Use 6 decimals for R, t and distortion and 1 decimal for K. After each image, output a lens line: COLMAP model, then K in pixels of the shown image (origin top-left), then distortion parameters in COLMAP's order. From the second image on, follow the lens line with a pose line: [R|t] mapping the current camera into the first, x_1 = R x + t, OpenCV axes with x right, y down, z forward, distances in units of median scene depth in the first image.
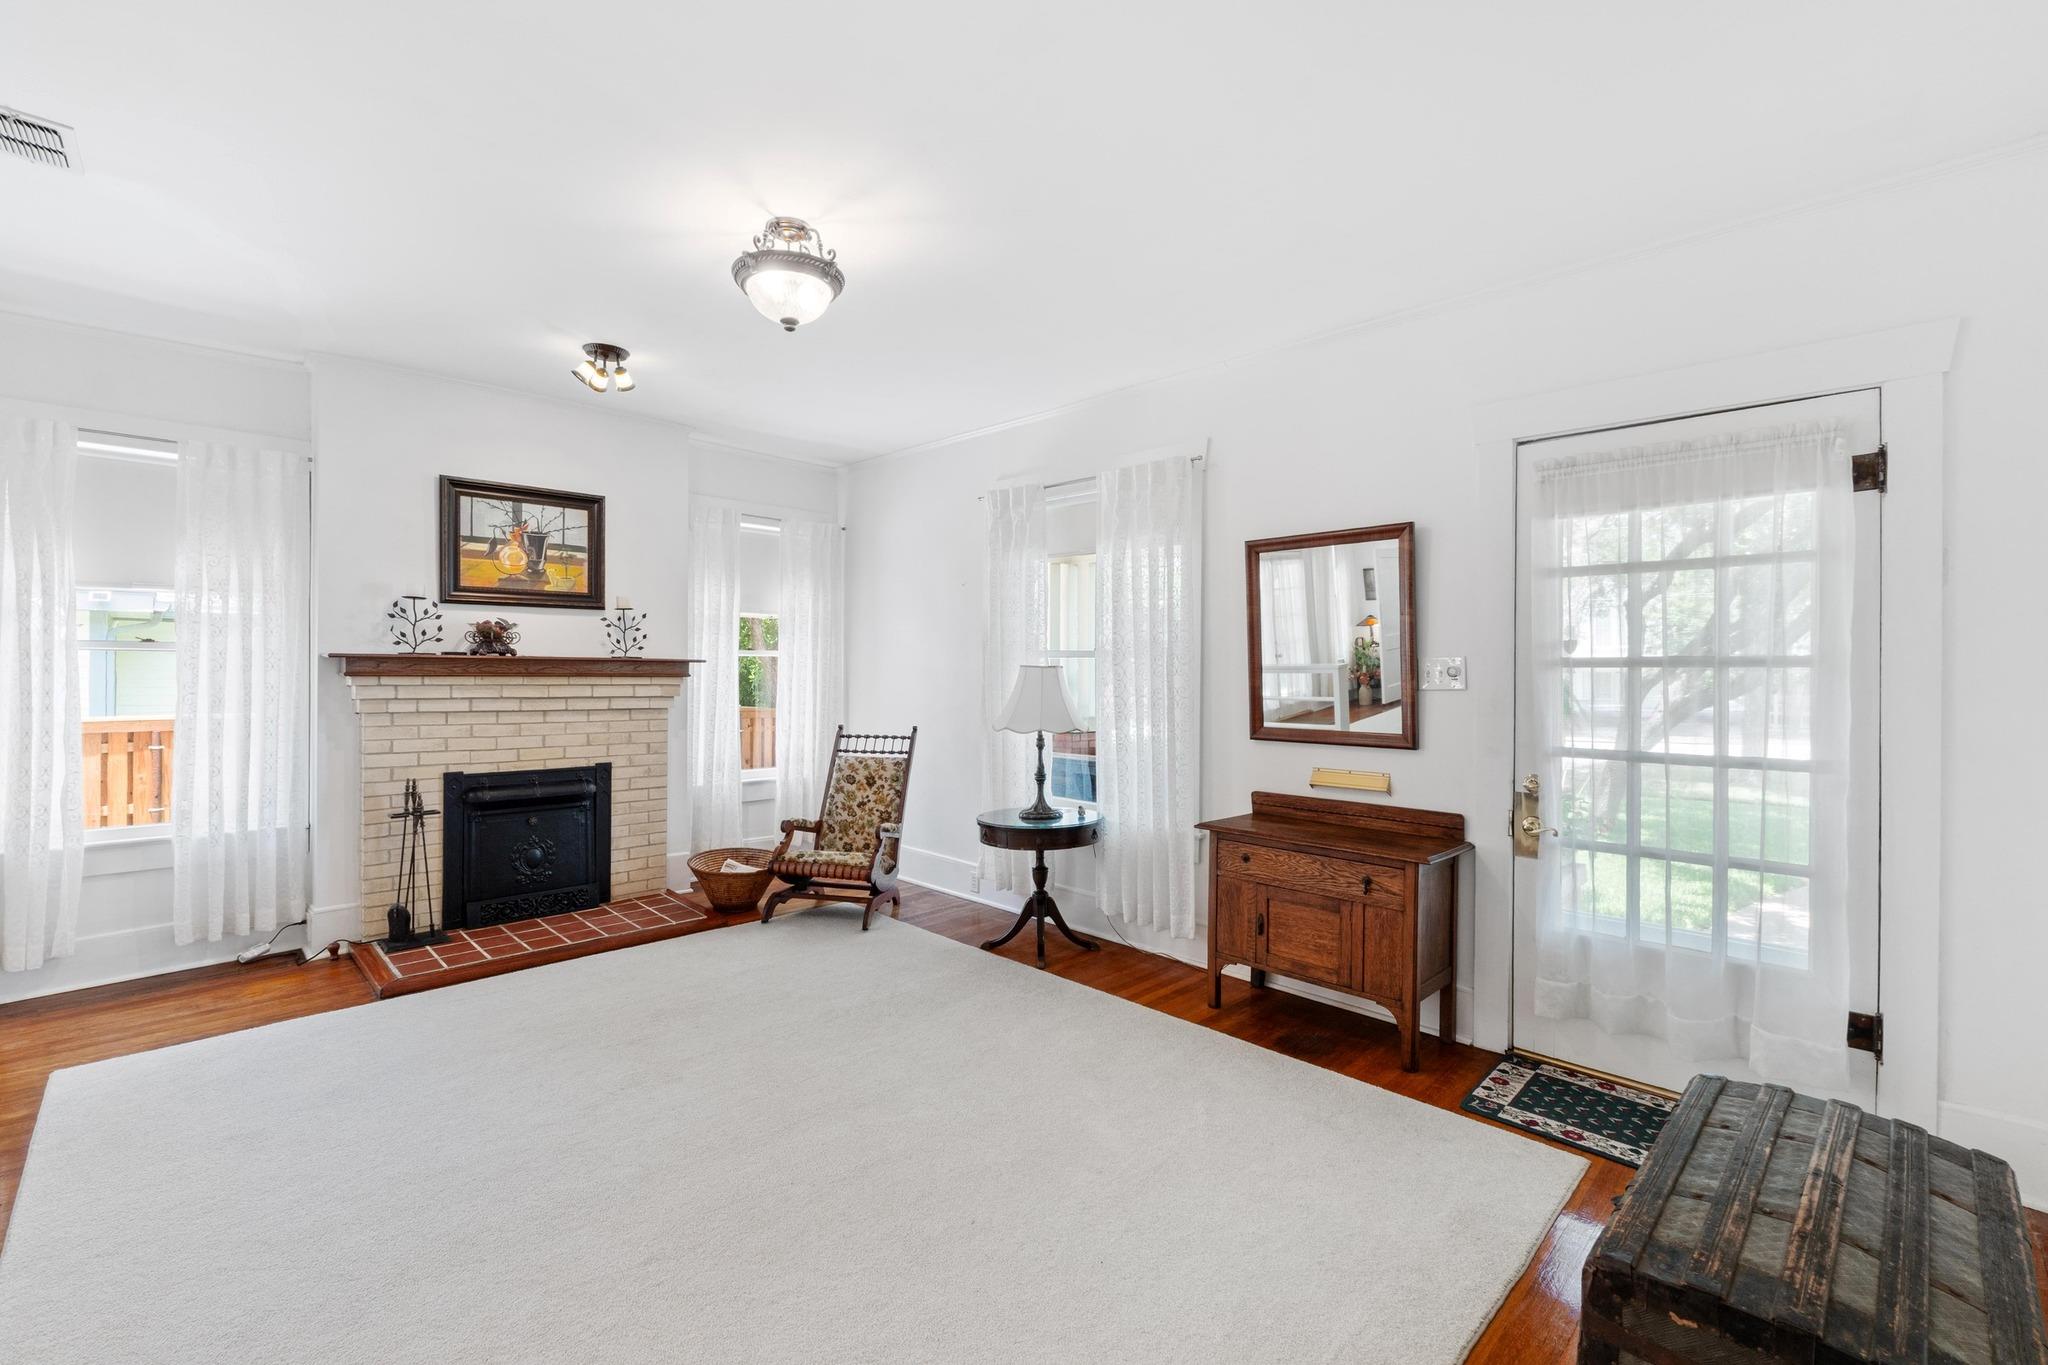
lens RADIAL K [[868.0, 0, 1018.2], [0, 868.0, 671.3], [0, 0, 1]] dist [-0.010611, -0.000400]
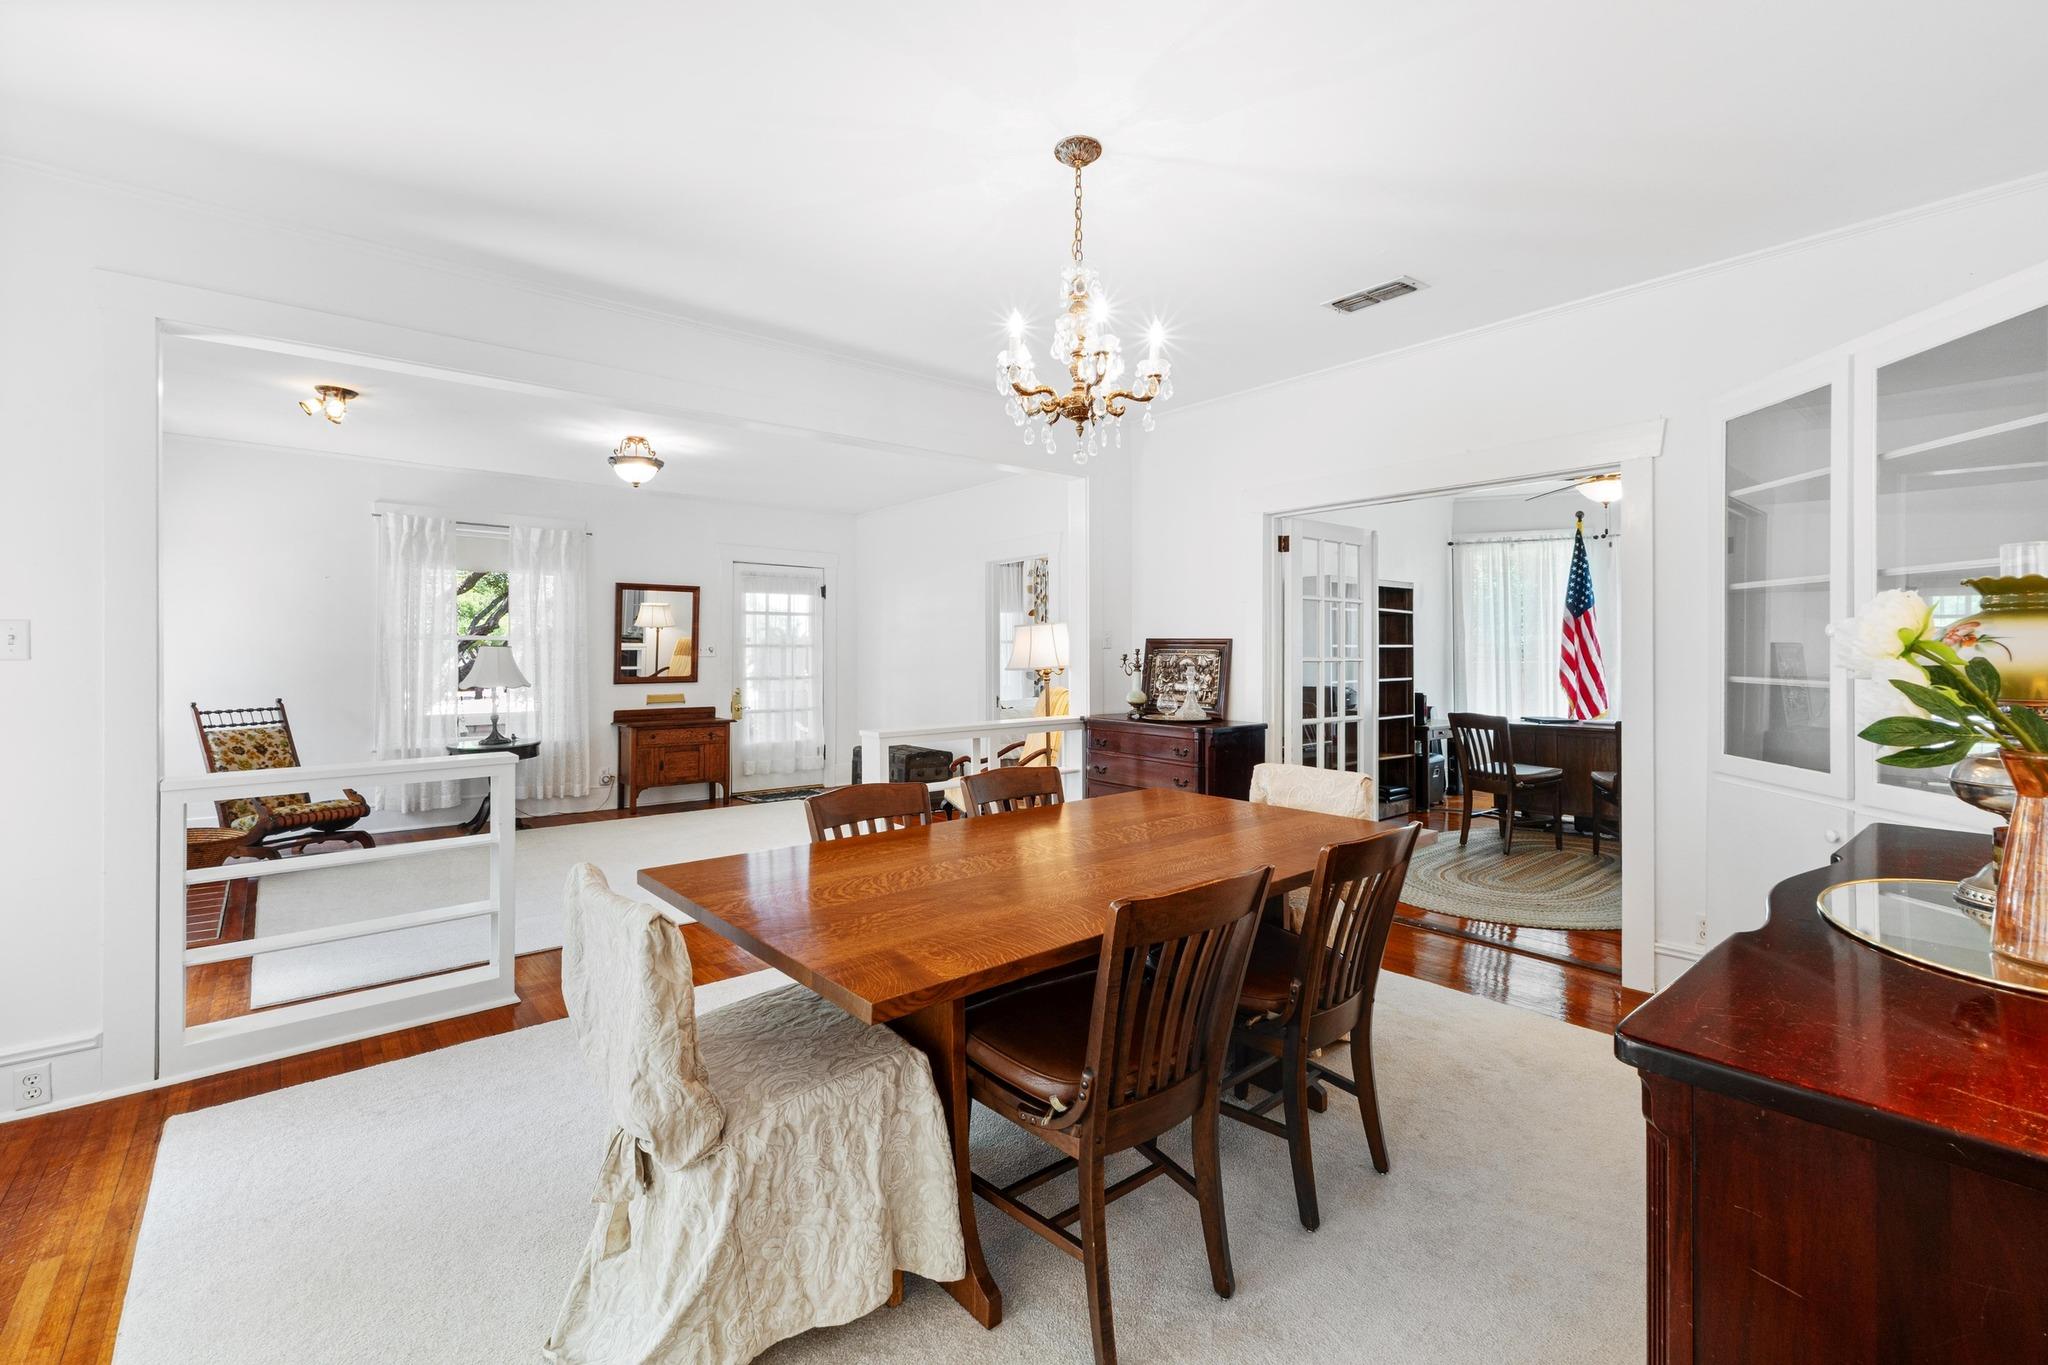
lens RADIAL K [[880.9, 0, 1033.9], [0, 880.9, 653.7], [0, 0, 1]] dist [-0.002796, -0.000625]
pose [[0.070122, -0.006358, 0.997518, -1.388214], [0.000200, 0.999980, 0.006360, -0.002313], [-0.997538, -0.000246, 0.070122, -0.068227]]
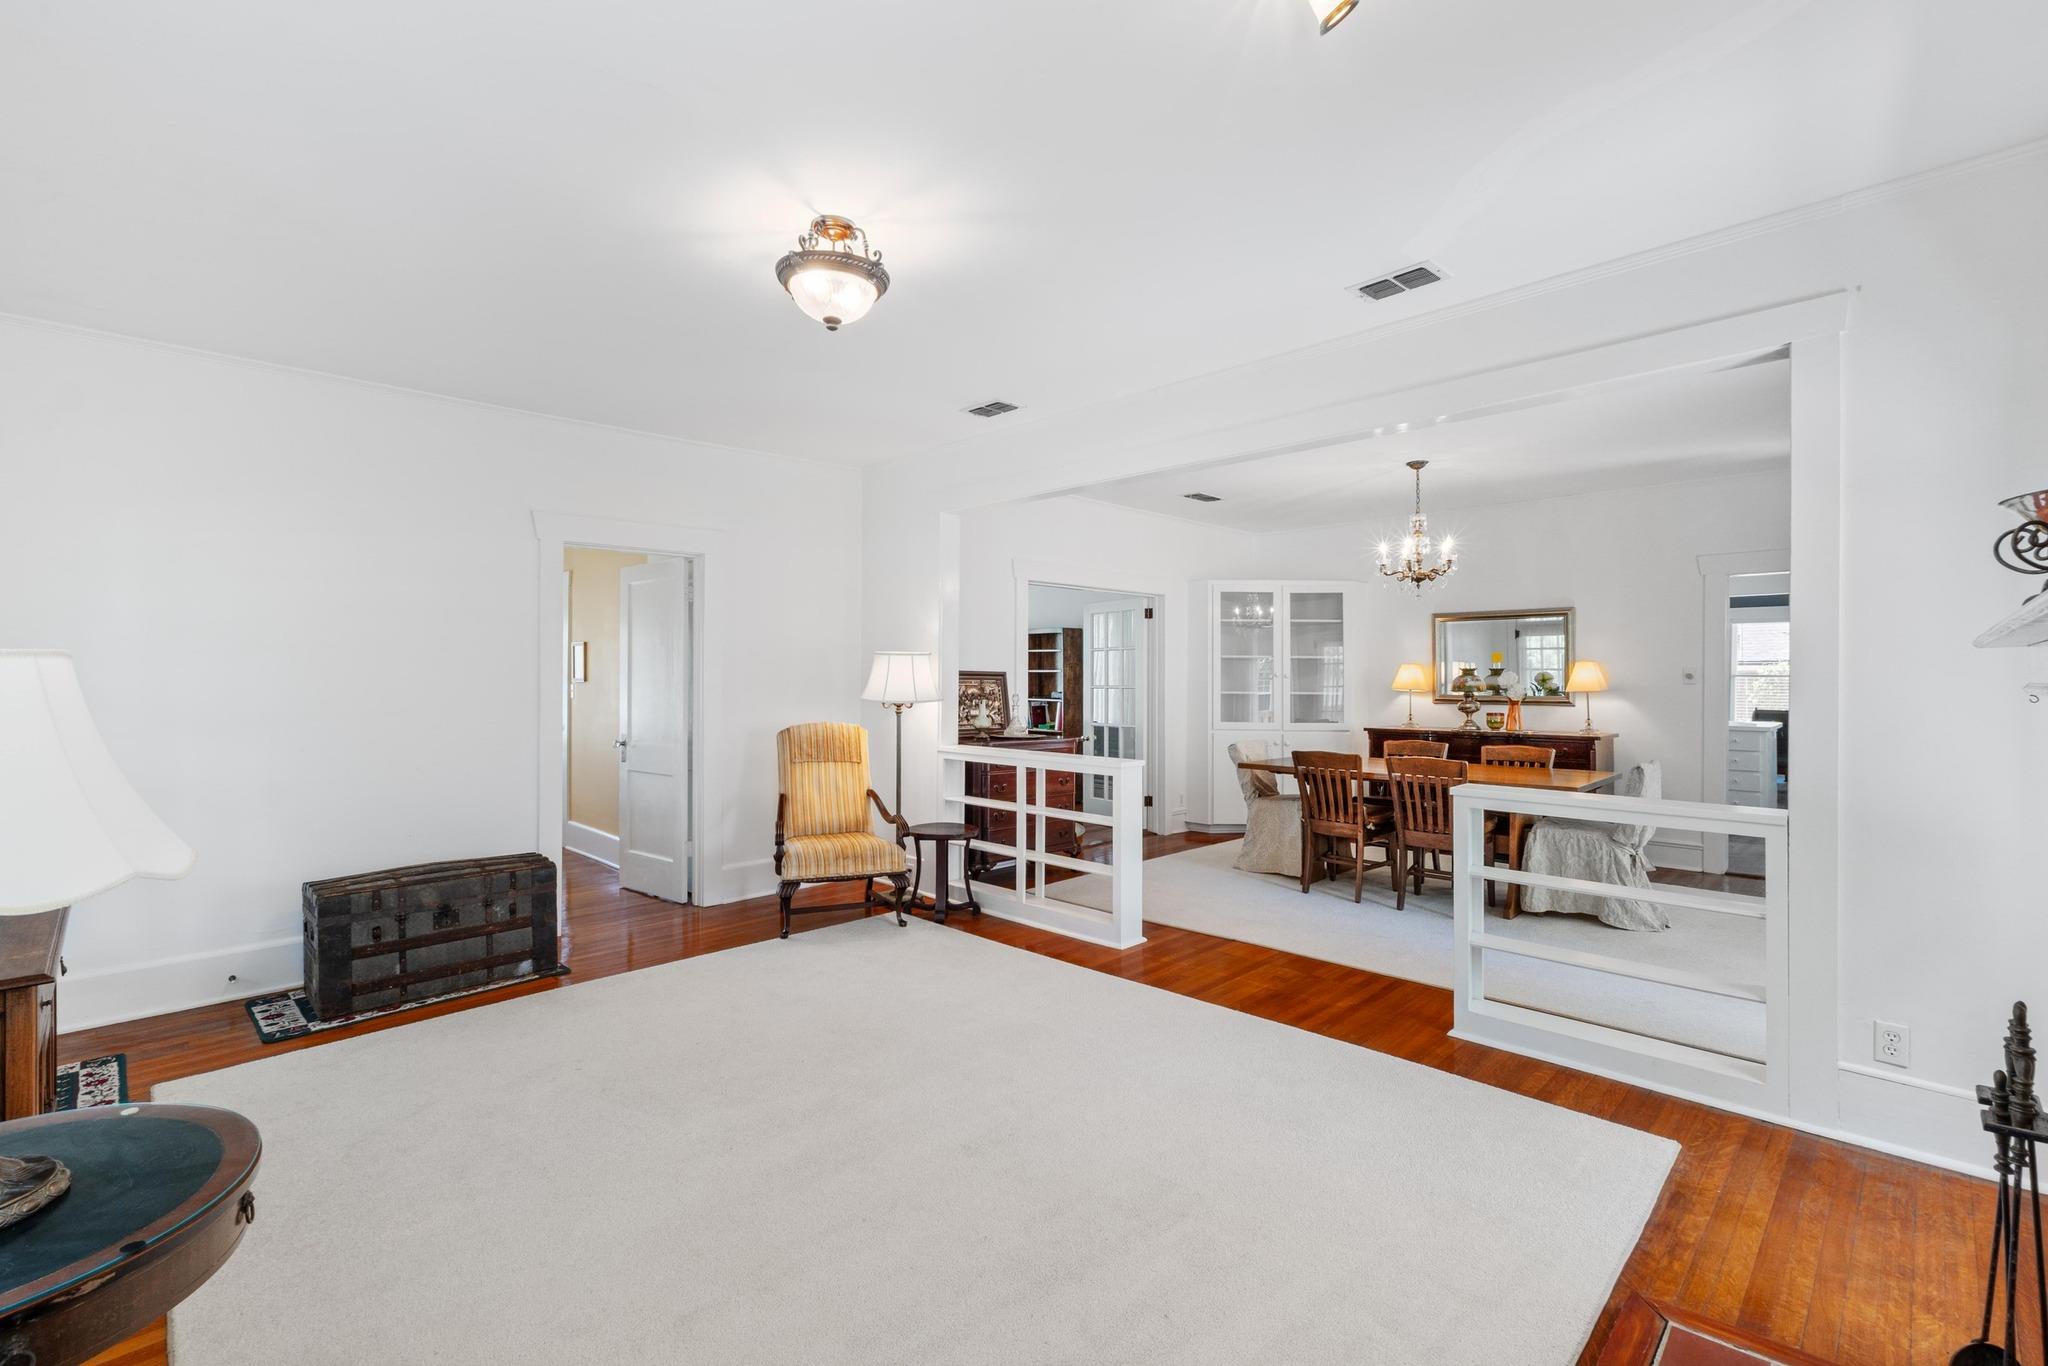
lens RADIAL K [[918.8, 0, 1034.6], [0, 918.8, 677.5], [0, 0, 1]] dist [-0.001435, -0.000128]
pose [[-0.999858, -0.004094, -0.016368, -0.291877], [-0.004056, 0.999989, -0.002334, -0.001318], [0.016377, -0.002267, -0.999863, 1.214724]]
